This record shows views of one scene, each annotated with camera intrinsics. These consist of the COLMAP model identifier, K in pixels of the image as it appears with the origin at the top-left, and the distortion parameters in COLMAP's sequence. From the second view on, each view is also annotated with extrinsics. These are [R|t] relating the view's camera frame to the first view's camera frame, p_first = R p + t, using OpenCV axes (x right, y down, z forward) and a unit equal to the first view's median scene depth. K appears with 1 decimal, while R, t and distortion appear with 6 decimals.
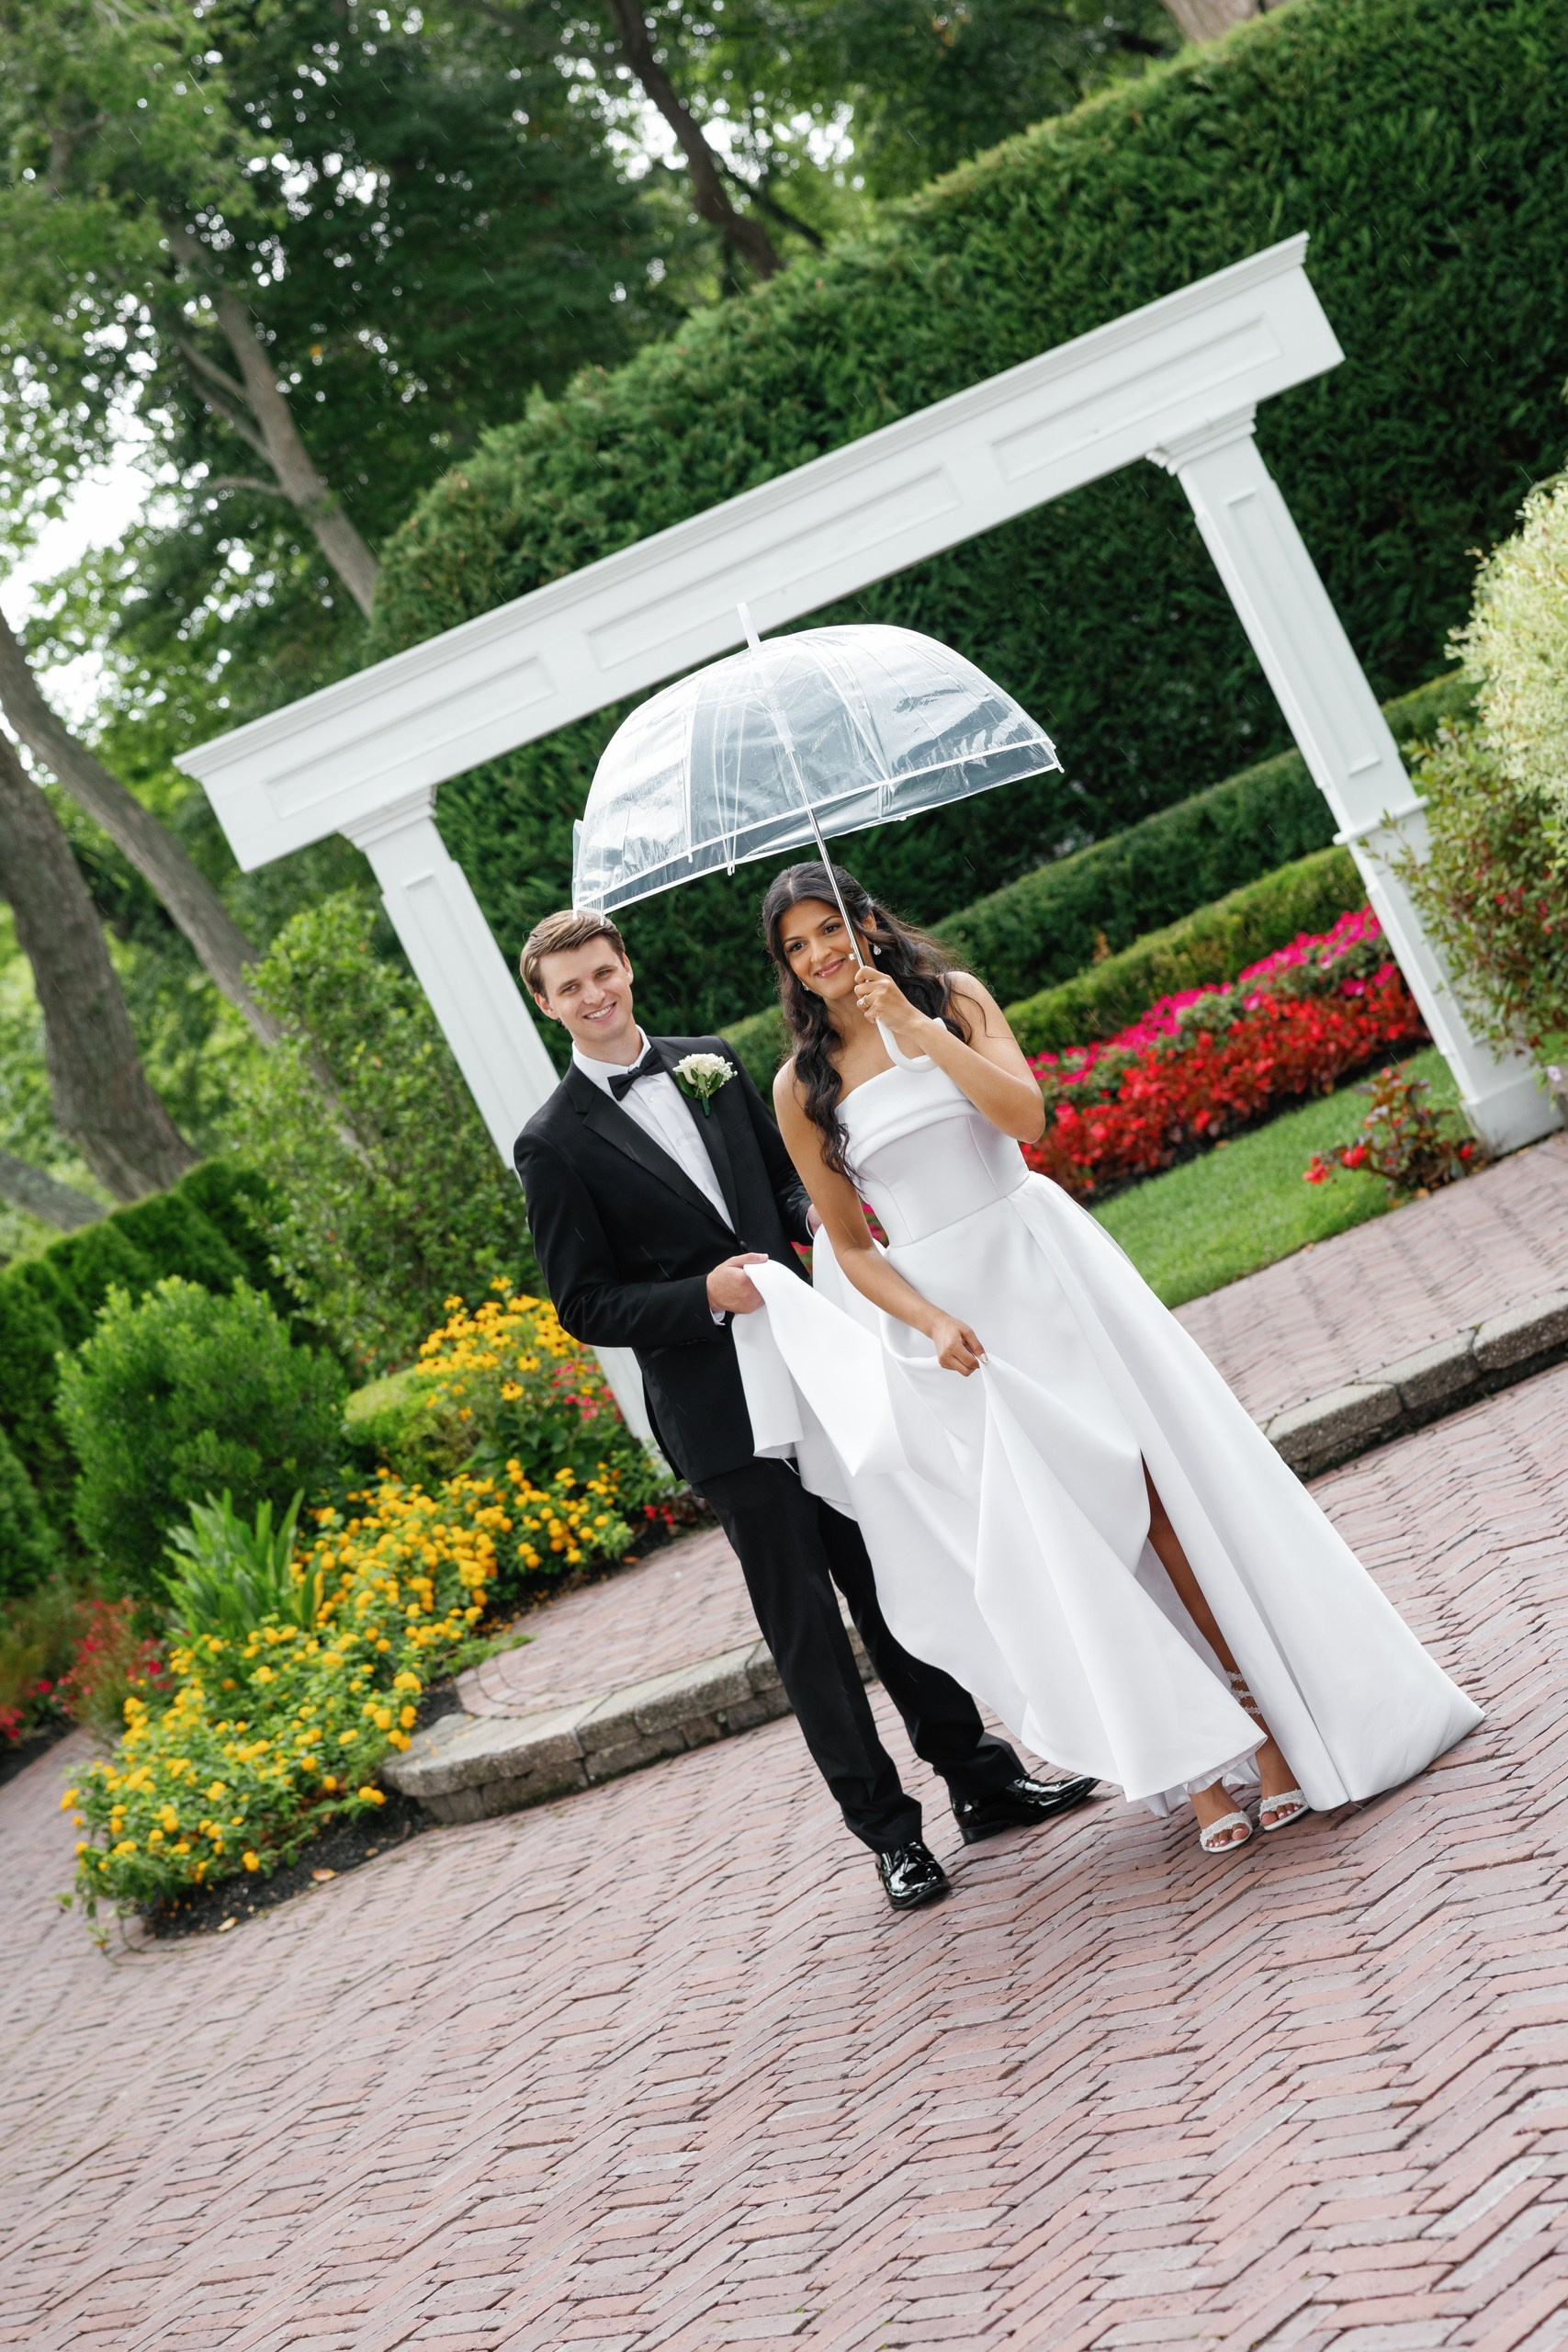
lens RADIAL K [[4298.4, 0, 749.7], [0, 4298.4, 1069.8], [0, 0, 1]] dist [0.018829, -0.294626]
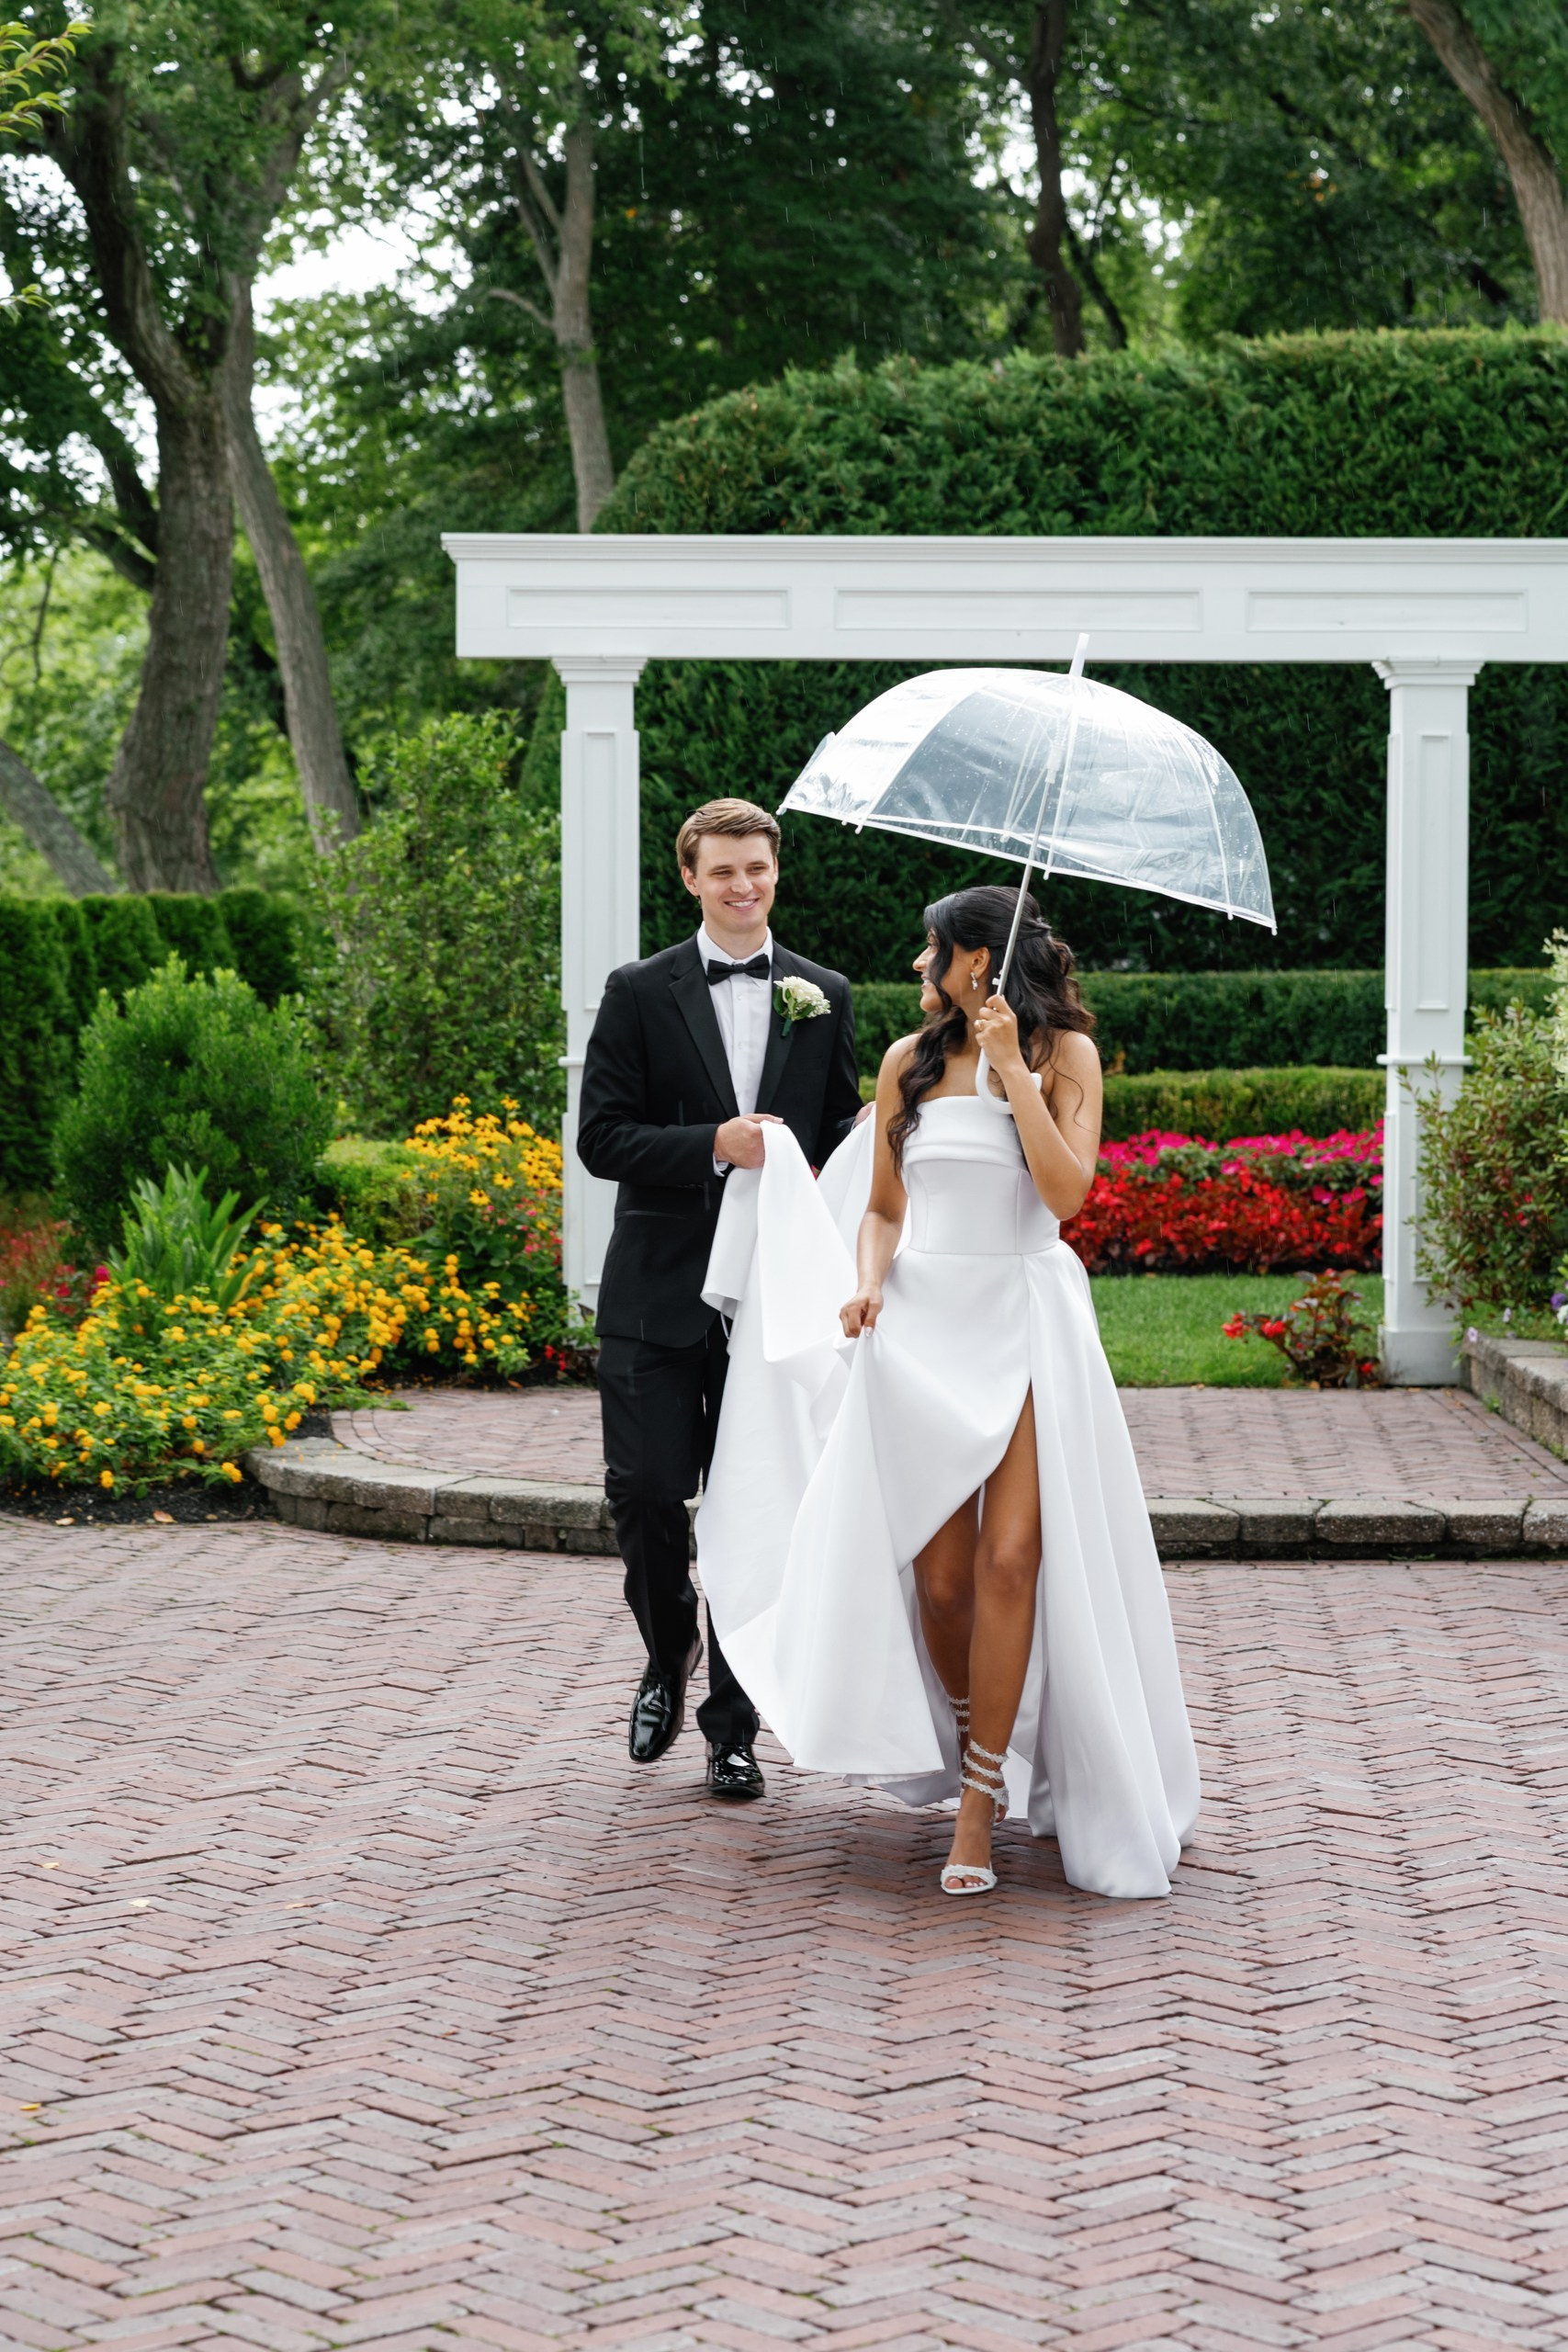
lens RADIAL K [[4394.8, 0, 784.0], [0, 4394.8, 1176.0], [0, 0, 1]] dist [0.031197, -0.401086]
pose [[0.905636, 0.422288, 0.038681, -0.030710], [-0.423067, 0.905983, 0.014458, 0.021236], [-0.028938, -0.029458, 0.999147, -0.108078]]
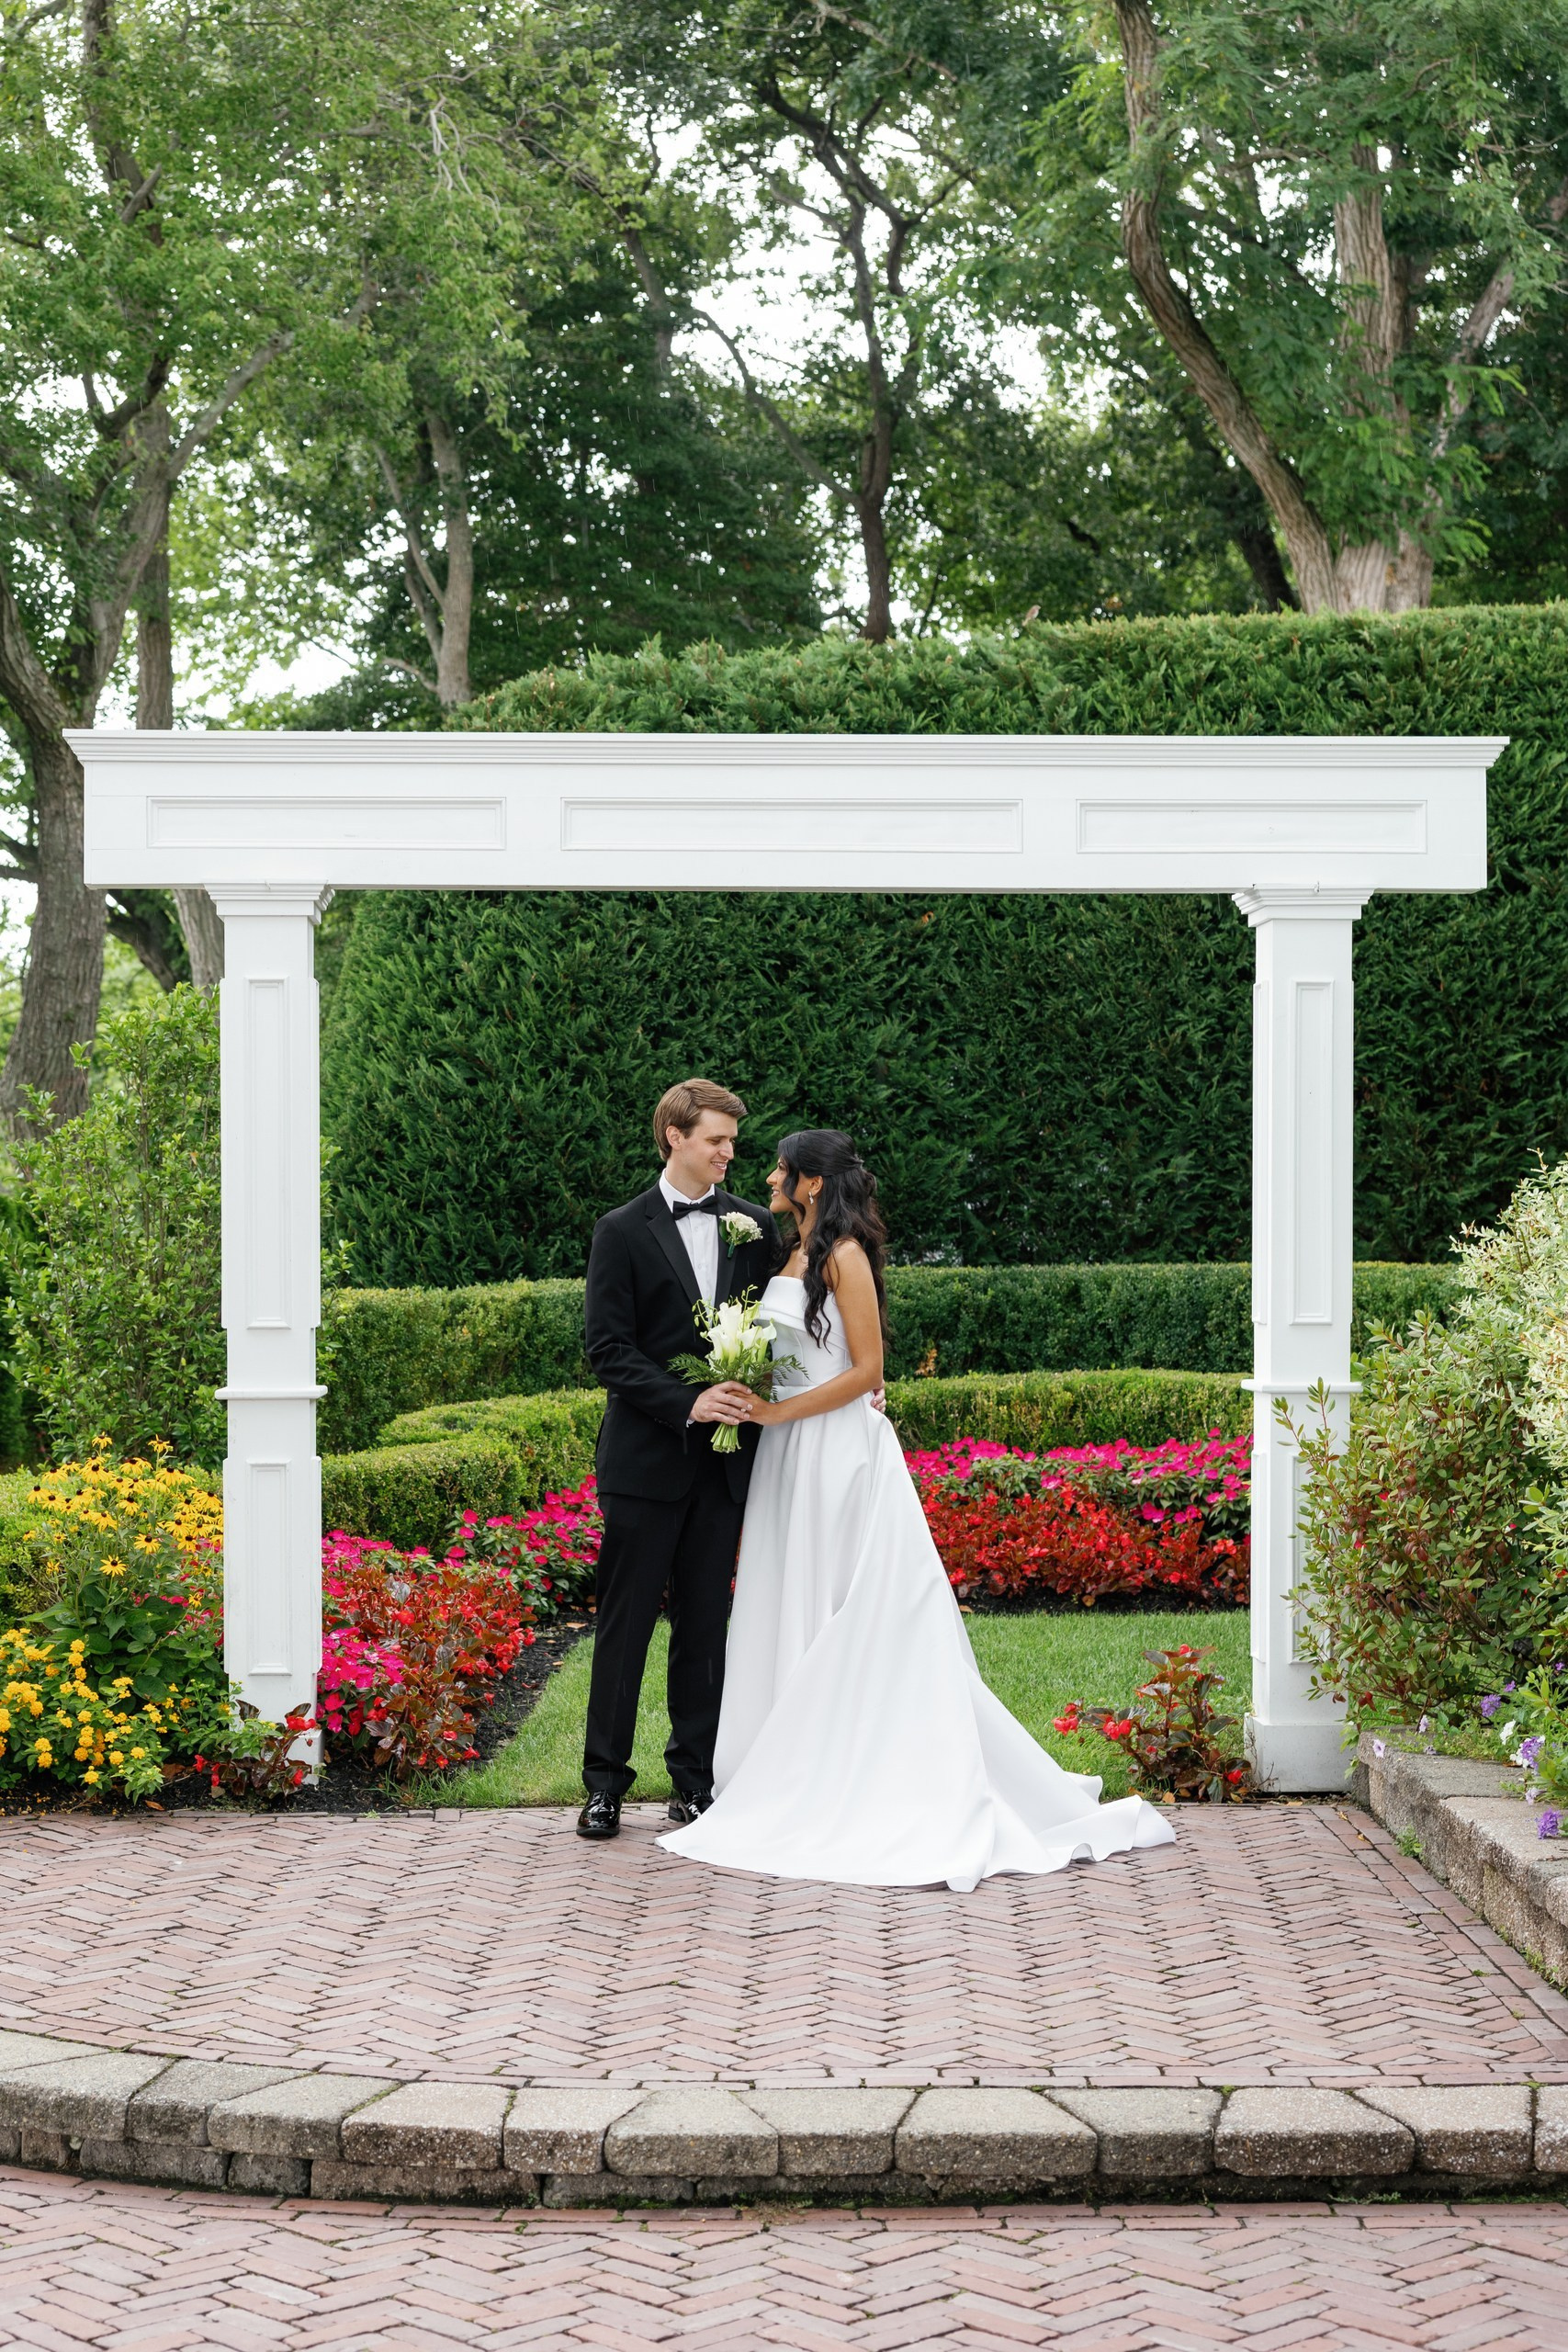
lens RADIAL K [[3043.8, 0, 724.3], [0, 3043.8, 1328.8], [0, 0, 1]] dist [-0.002862, -0.035953]
pose [[0.907019, 0.419762, 0.033429, 0.014914], [-0.419873, 0.907574, -0.003967, -0.016817], [-0.032005, -0.010438, 0.999433, 0.387319]]
